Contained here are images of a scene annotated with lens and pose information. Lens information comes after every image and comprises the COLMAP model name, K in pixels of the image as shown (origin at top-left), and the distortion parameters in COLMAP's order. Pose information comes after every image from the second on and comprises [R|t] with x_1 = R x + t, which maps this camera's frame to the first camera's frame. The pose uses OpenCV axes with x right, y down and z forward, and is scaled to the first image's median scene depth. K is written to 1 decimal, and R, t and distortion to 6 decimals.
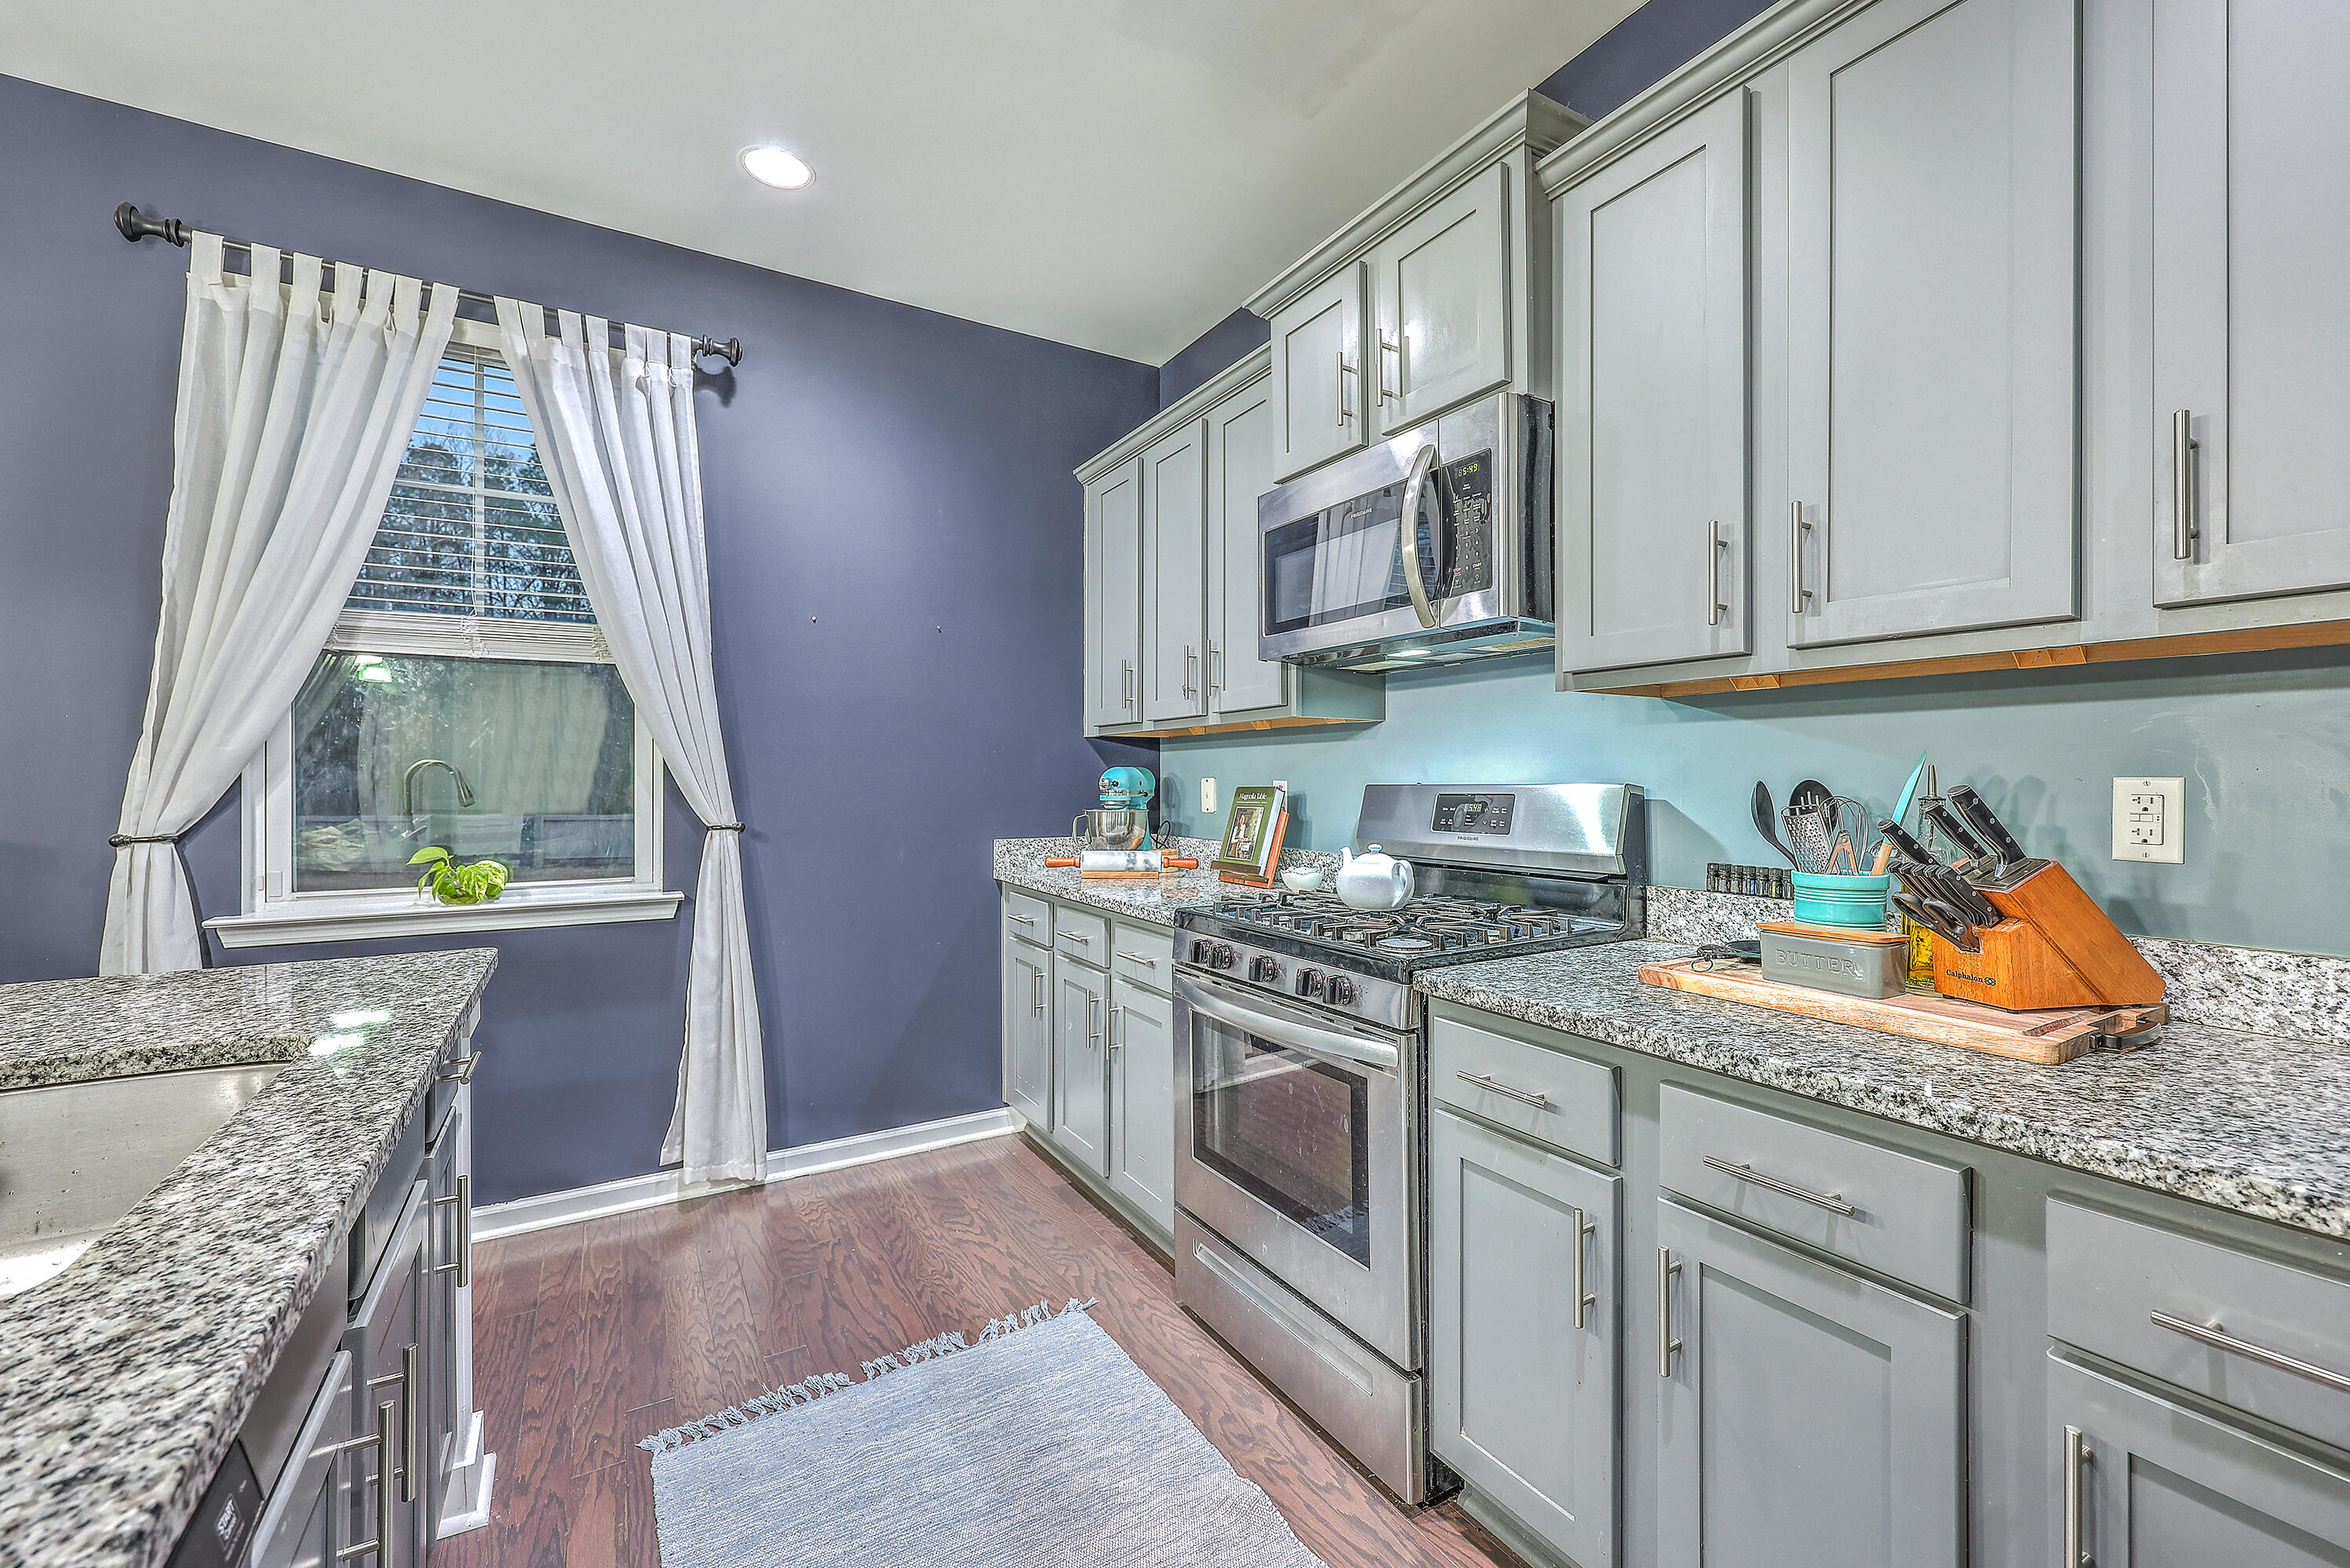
lens RADIAL K [[957.0, 0, 1184.8], [0, 957.0, 779.3], [0, 0, 1]] dist [0.001656, -0.000532]
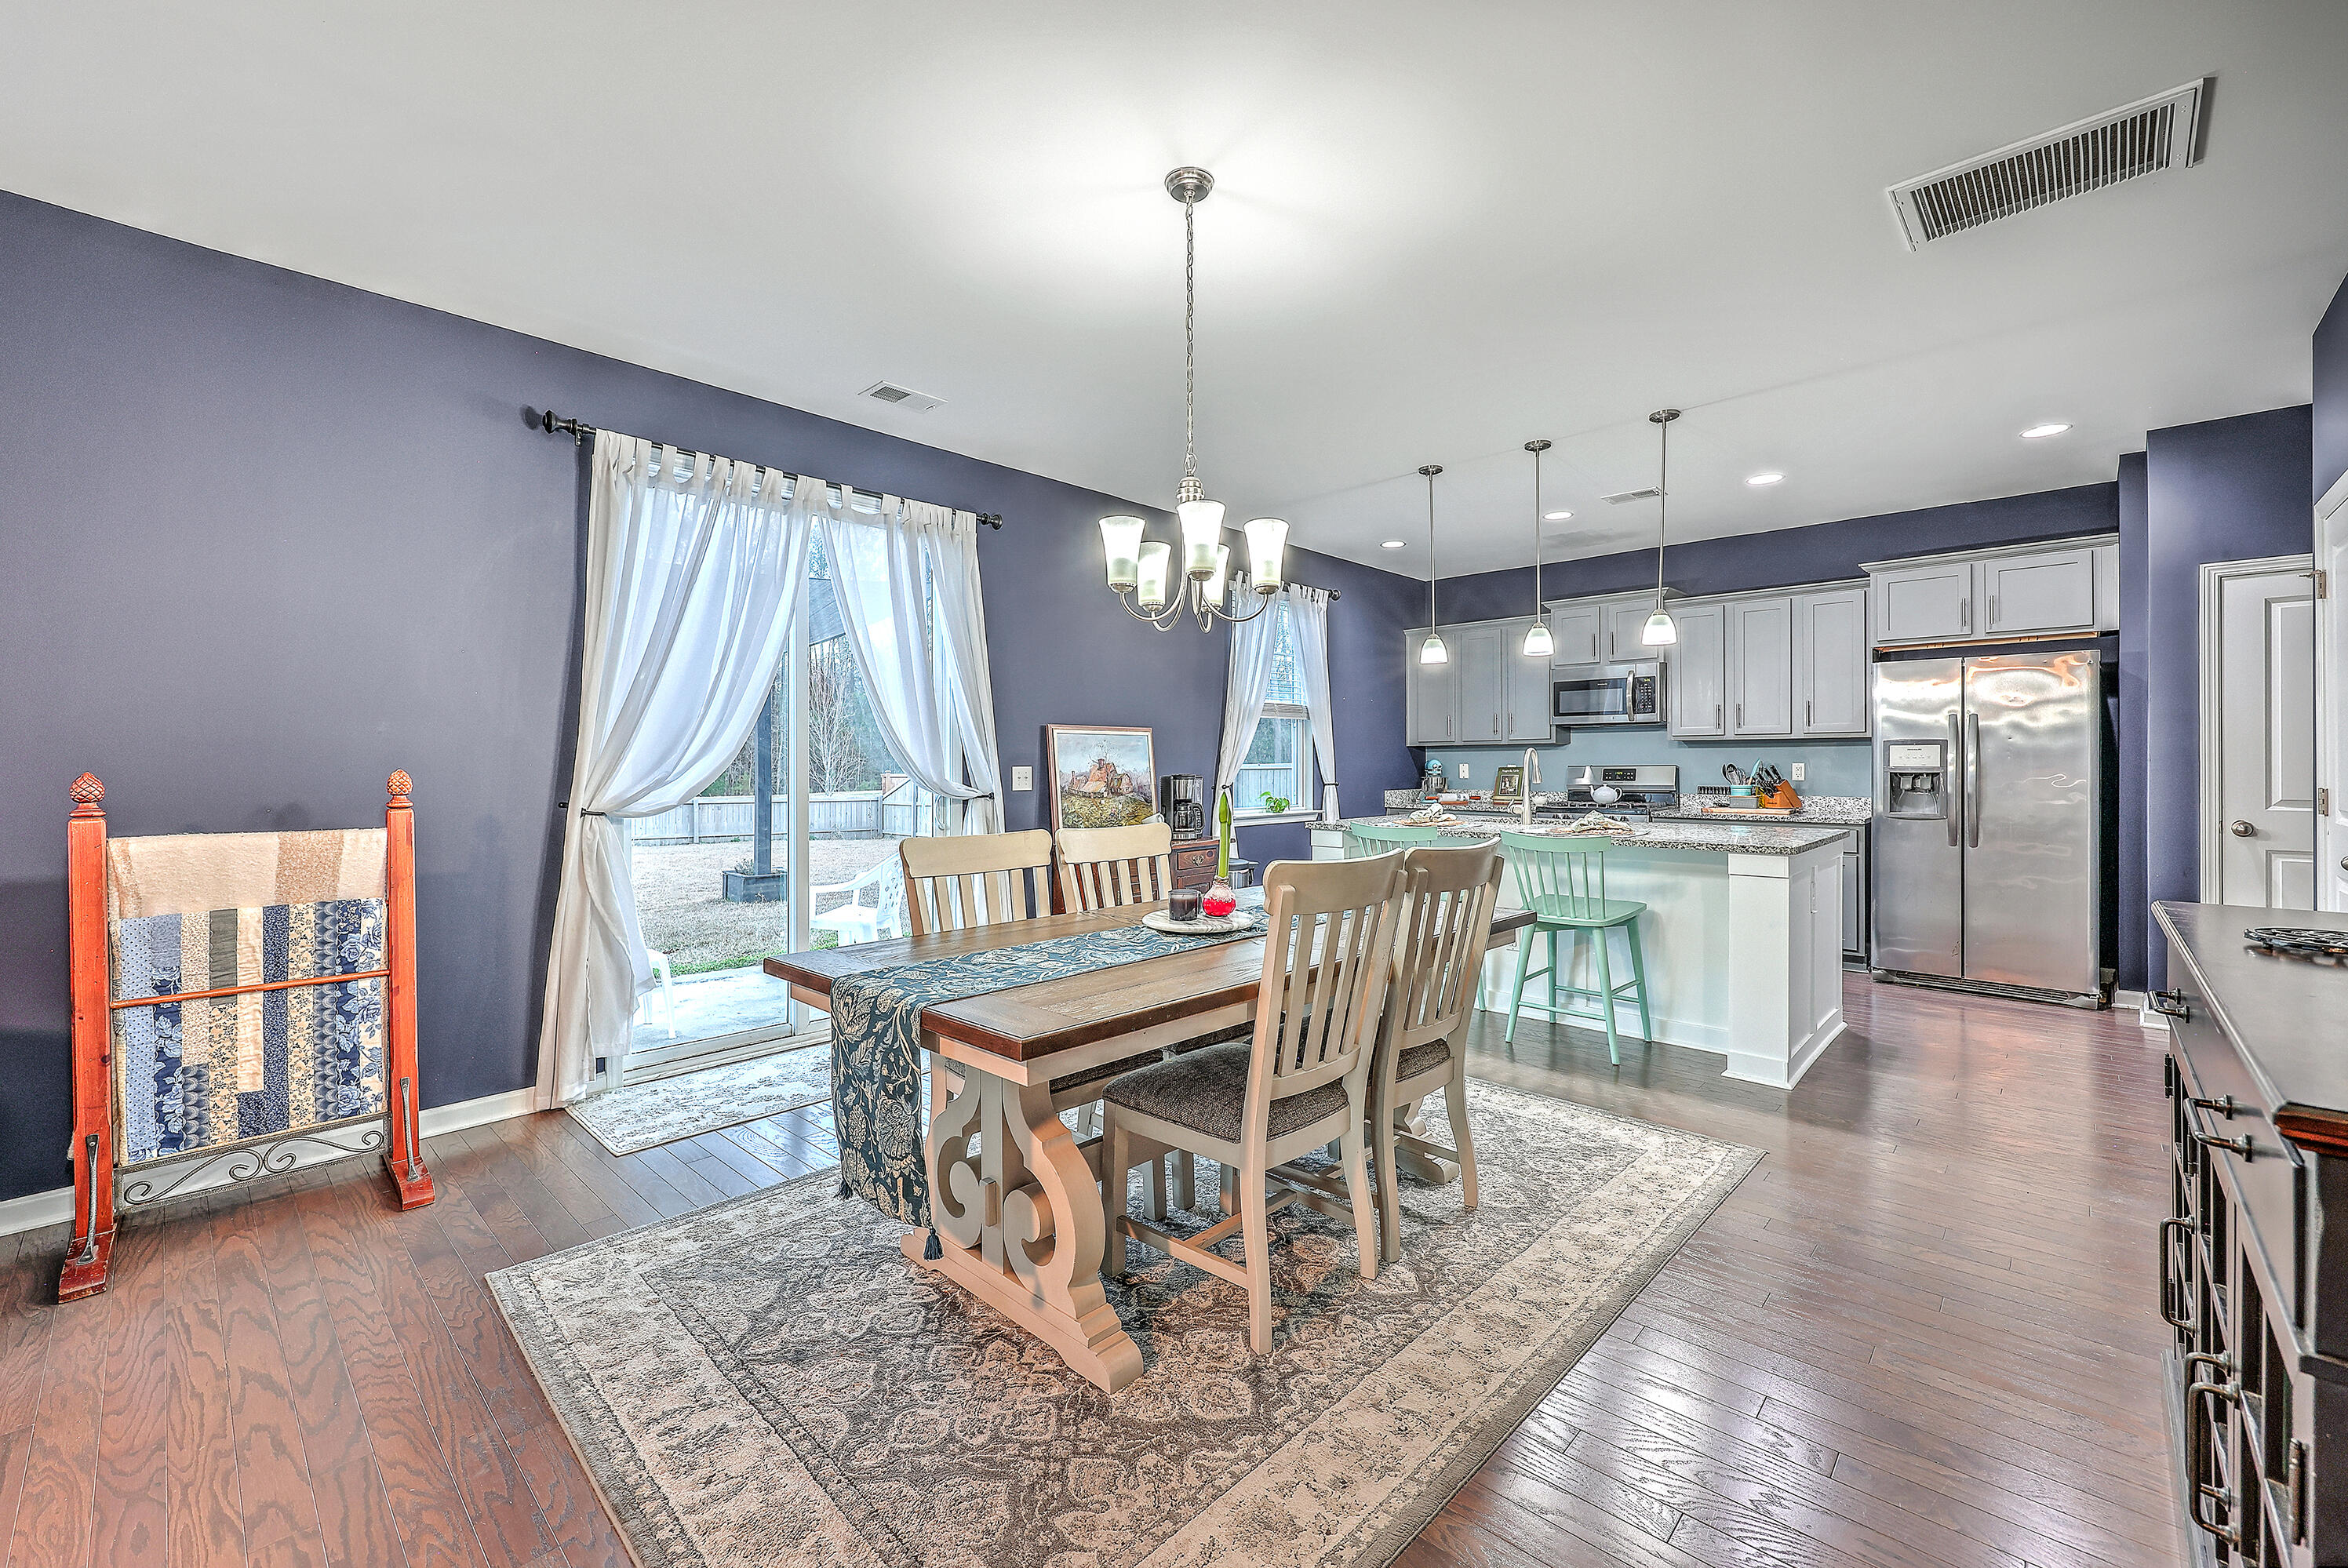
lens RADIAL K [[956.3, 0, 1194.2], [0, 956.3, 764.2], [0, 0, 1]] dist [0.001656, -0.000532]
pose [[0.959245, -0.002463, 0.282565, -1.853607], [0.002541, 0.999997, 0.000089, -0.002766], [-0.282564, 0.000632, 0.959248, -1.565736]]
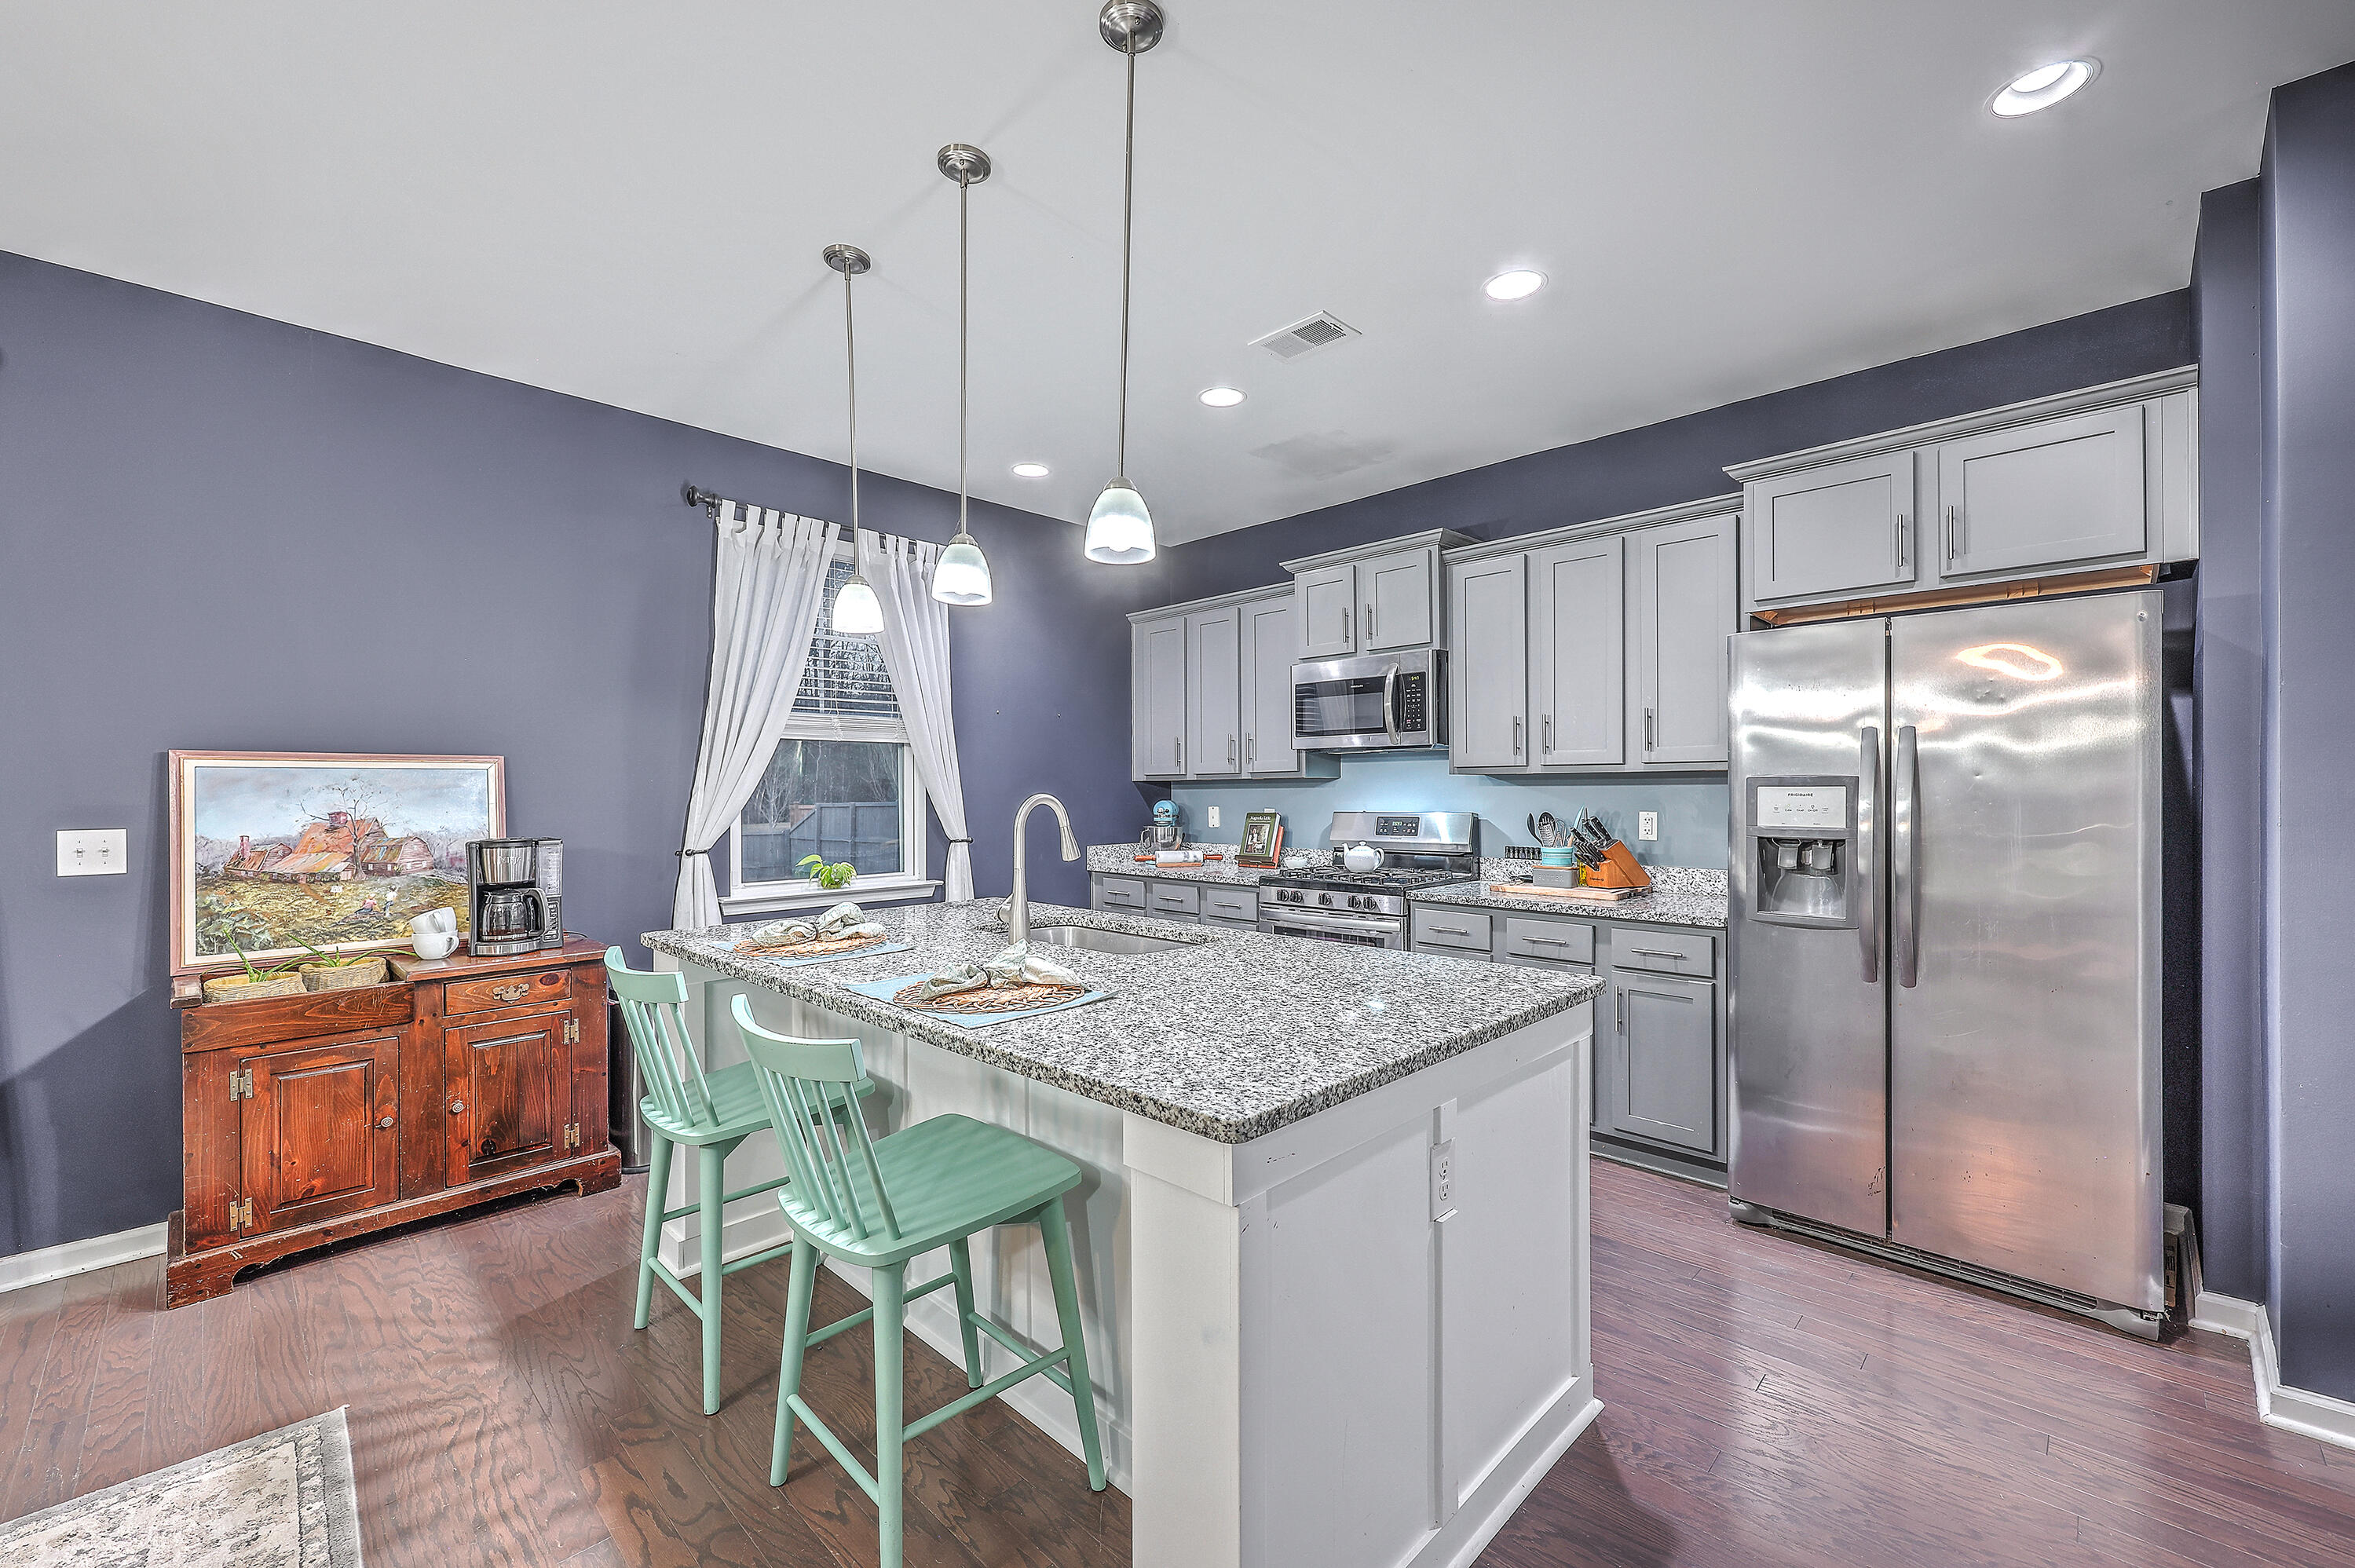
lens RADIAL K [[959.1, 0, 1189.4], [0, 959.1, 787.6], [0, 0, 1]] dist [0.001656, -0.000532]
pose [[0.965935, -0.002713, 0.258772, -0.636218], [0.003862, 0.999985, -0.003931, -0.039970], [-0.258757, 0.004797, 0.965930, -0.841836]]
